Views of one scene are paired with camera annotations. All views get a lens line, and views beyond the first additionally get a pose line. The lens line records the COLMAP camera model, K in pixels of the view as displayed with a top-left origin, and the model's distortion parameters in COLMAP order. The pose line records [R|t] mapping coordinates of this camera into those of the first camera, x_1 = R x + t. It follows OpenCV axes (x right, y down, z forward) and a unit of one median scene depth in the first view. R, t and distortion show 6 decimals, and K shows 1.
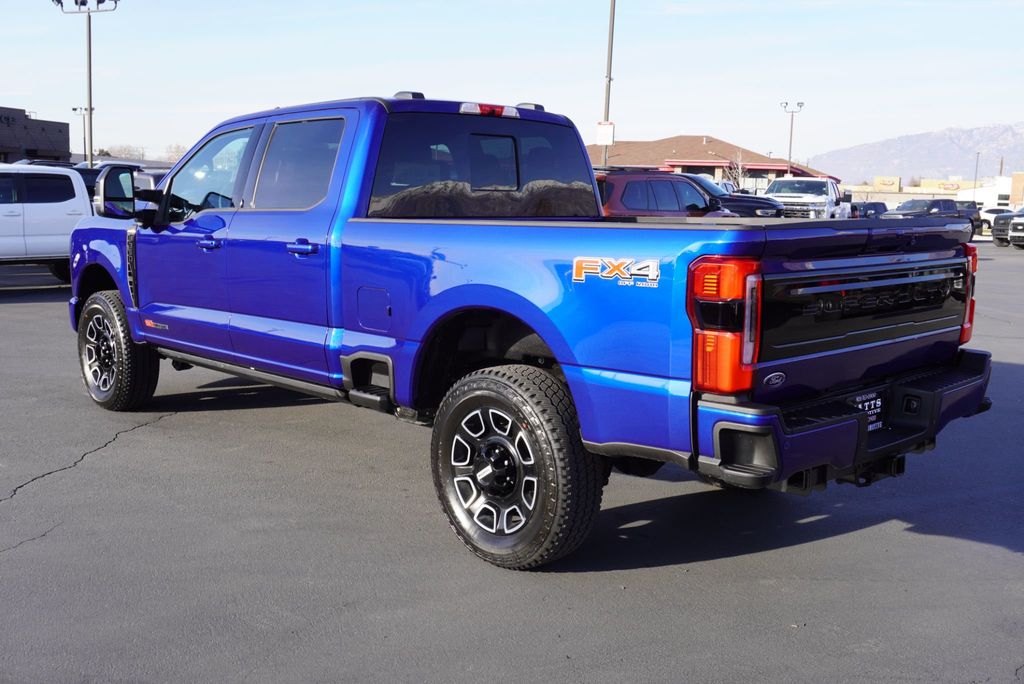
lens RADIAL K [[1050.6, 0, 518.4], [0, 1050.6, 337.4], [0, 0, 1]] dist [-0.034649, 0.000000]
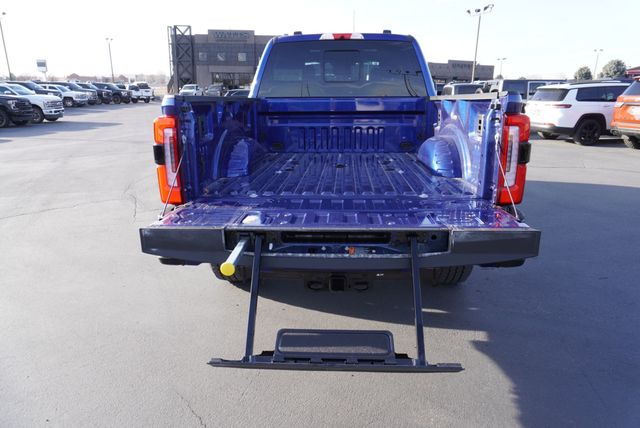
lens RADIAL K [[431.8, 0, 322.4], [0, 431.8, 214.9], [0, 0, 1]] dist [-0.022315, -0.002394]
pose [[0.674521, 0.177756, -0.716536, 0.552280], [-0.081686, 0.982591, 0.166862, -0.038482], [0.733722, -0.054021, 0.677299, 0.478485]]
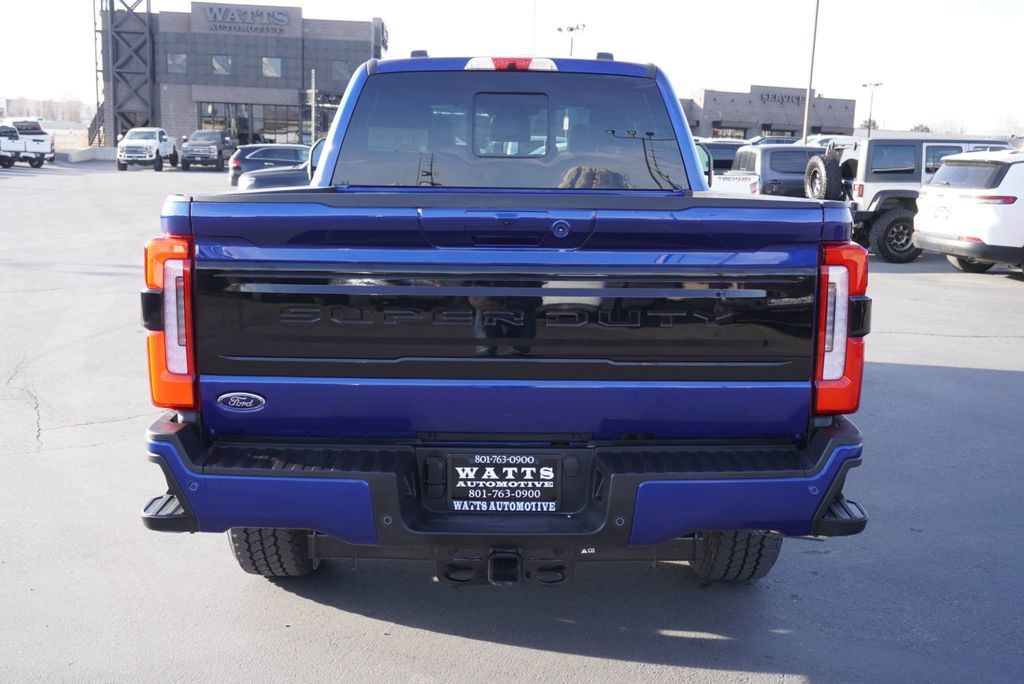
lens RADIAL K [[1050.6, 0, 515.8], [0, 1050.6, 339.9], [0, 0, 1]] dist [-0.034649, 0.000000]
pose [[0.713451, 0.114264, -0.691326, 0.619840], [-0.096212, 0.993244, 0.064875, -0.049601], [0.694069, 0.020228, 0.719624, 0.401930]]
